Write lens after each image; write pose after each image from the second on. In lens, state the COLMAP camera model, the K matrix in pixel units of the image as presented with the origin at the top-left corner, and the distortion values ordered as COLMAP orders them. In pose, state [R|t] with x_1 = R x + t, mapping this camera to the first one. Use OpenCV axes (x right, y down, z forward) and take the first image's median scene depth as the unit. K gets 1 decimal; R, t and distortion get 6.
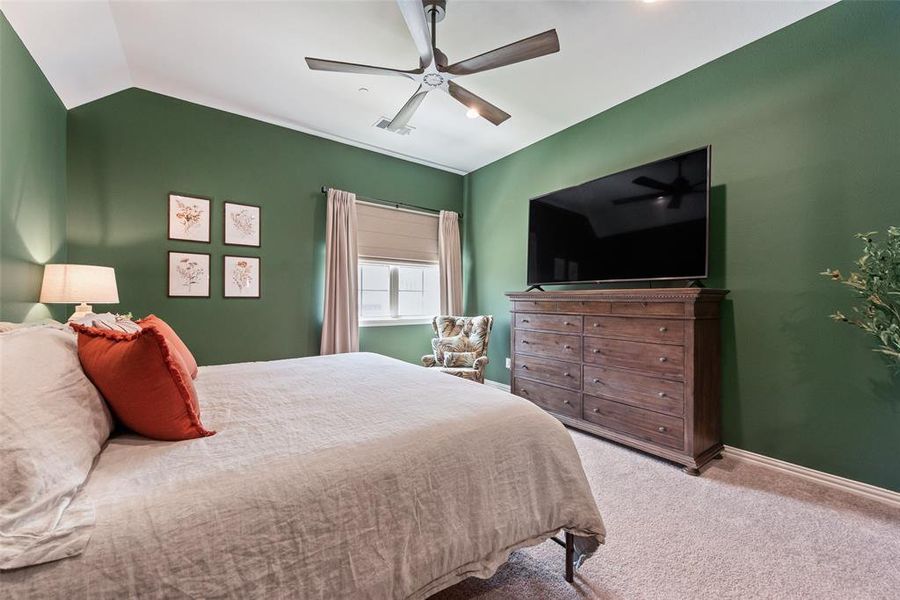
lens RADIAL K [[350.6, 0, 453.4], [0, 350.6, 296.2], [0, 0, 1]] dist [0.000787, 0.000092]
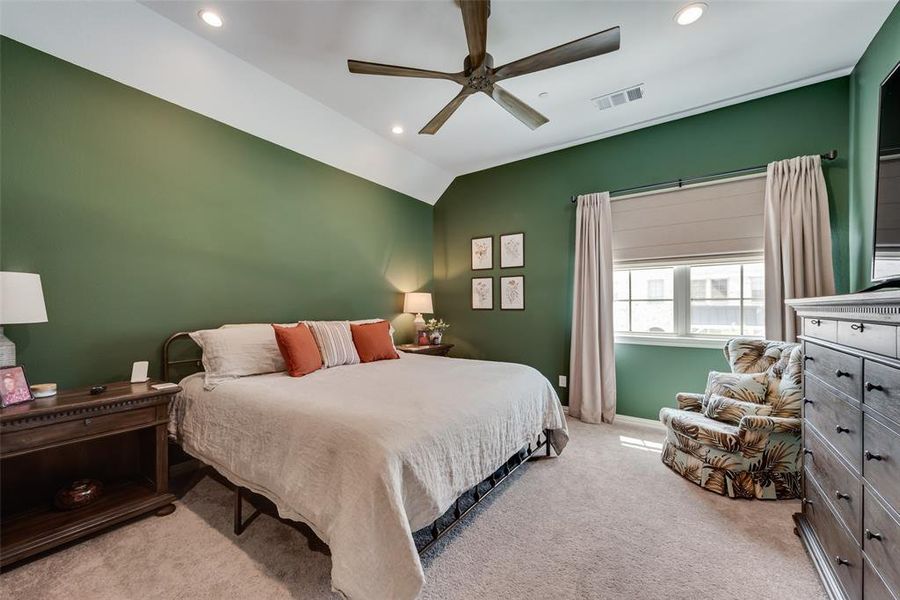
lens RADIAL K [[350.6, 0, 445.1], [0, 350.6, 307.1], [0, 0, 1]] dist [0.000787, 0.000092]
pose [[0.313672, -0.008181, -0.949496, 0.493071], [0.008864, 0.999945, -0.005688, 0.000005], [0.949490, -0.006632, 0.313727, 0.386260]]
